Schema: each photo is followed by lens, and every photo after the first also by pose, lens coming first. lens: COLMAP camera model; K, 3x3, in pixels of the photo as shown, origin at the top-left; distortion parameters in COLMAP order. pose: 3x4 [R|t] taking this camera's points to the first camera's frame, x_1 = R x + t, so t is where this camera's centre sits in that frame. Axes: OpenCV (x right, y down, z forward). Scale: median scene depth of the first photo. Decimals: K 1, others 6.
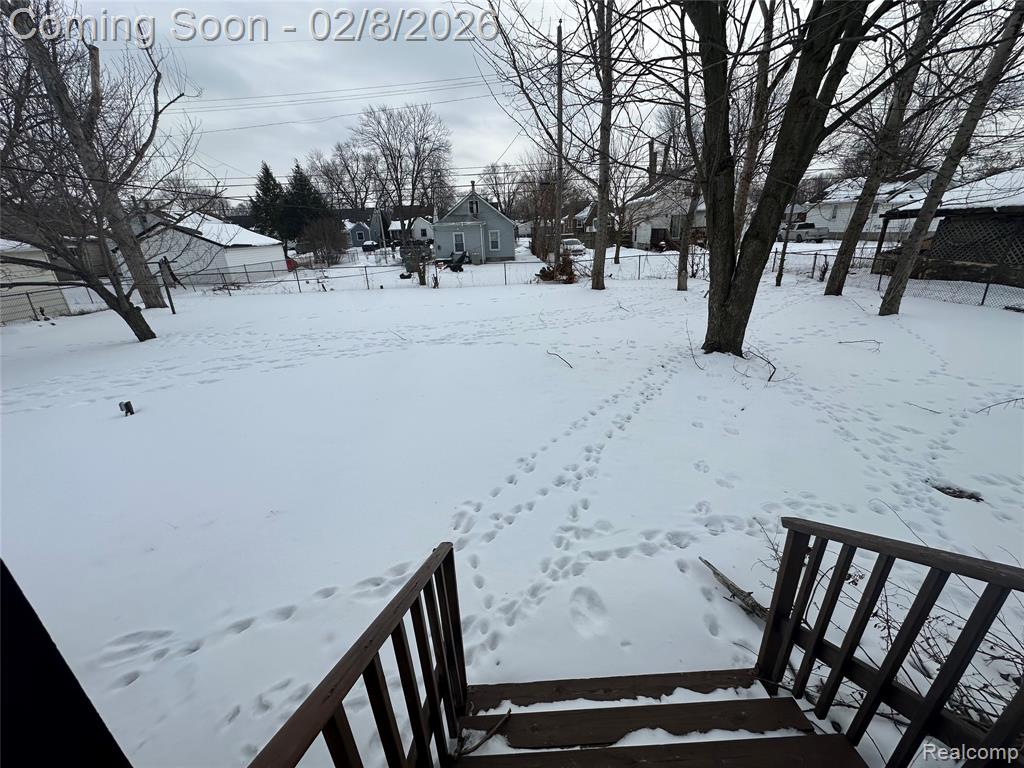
lens RADIAL K [[408.1, 0, 512.7], [0, 408.1, 383.8], [0, 0, 1]] dist [-0.005914, 0.001427]
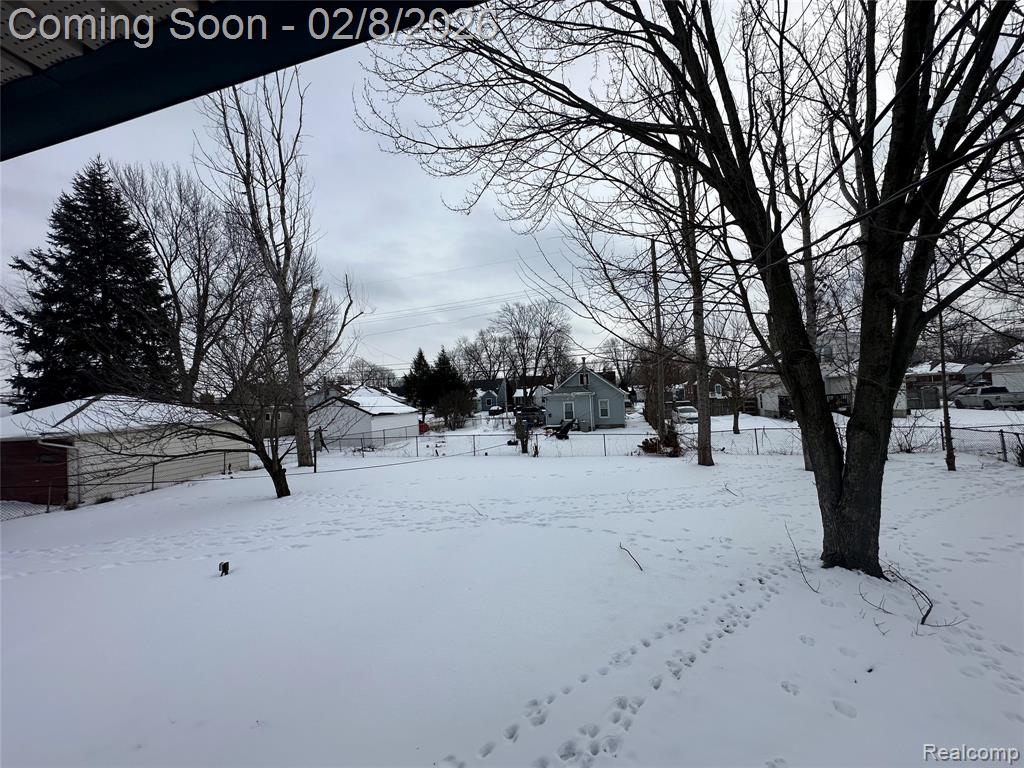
lens RADIAL K [[408.1, 0, 512.7], [0, 408.1, 383.8], [0, 0, 1]] dist [-0.005914, 0.001427]
pose [[0.956890, -0.018273, -0.289874, 0.080682], [-0.091873, 0.927732, -0.361763, -0.038935], [0.275536, 0.372799, 0.886059, 0.006003]]
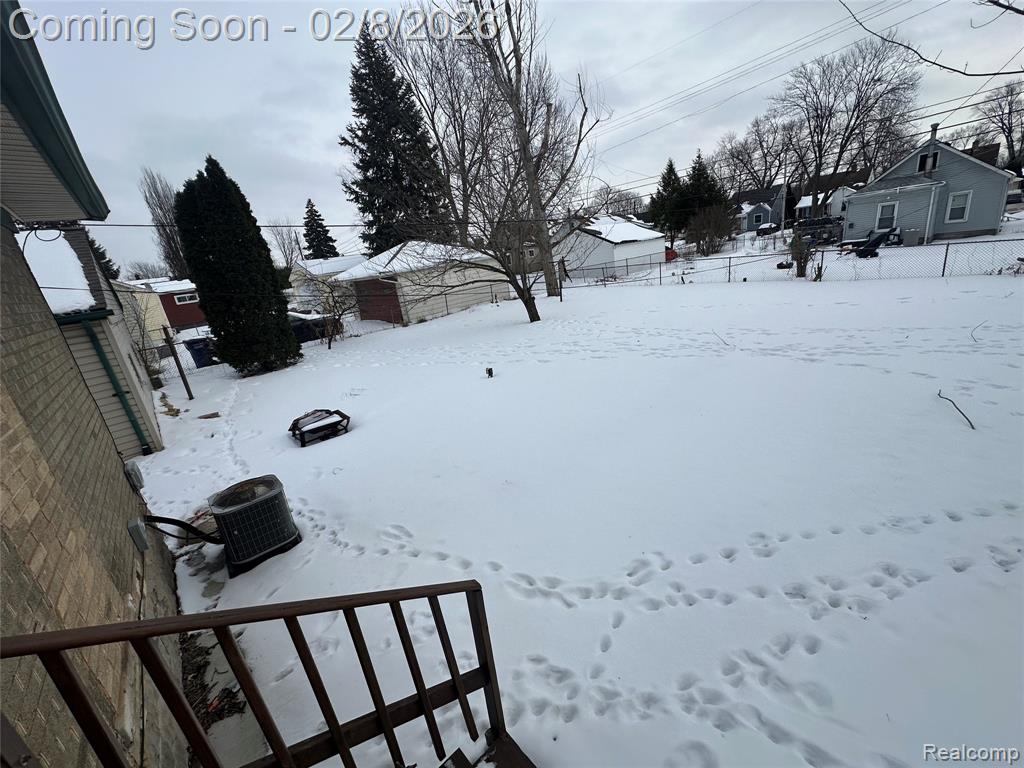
lens RADIAL K [[408.1, 0, 512.7], [0, 408.1, 383.8], [0, 0, 1]] dist [-0.005914, 0.001427]
pose [[0.643615, 0.188966, -0.741655, 0.079746], [-0.166911, 0.980371, 0.104942, -0.030429], [0.746927, 0.056248, 0.662522, 0.054674]]
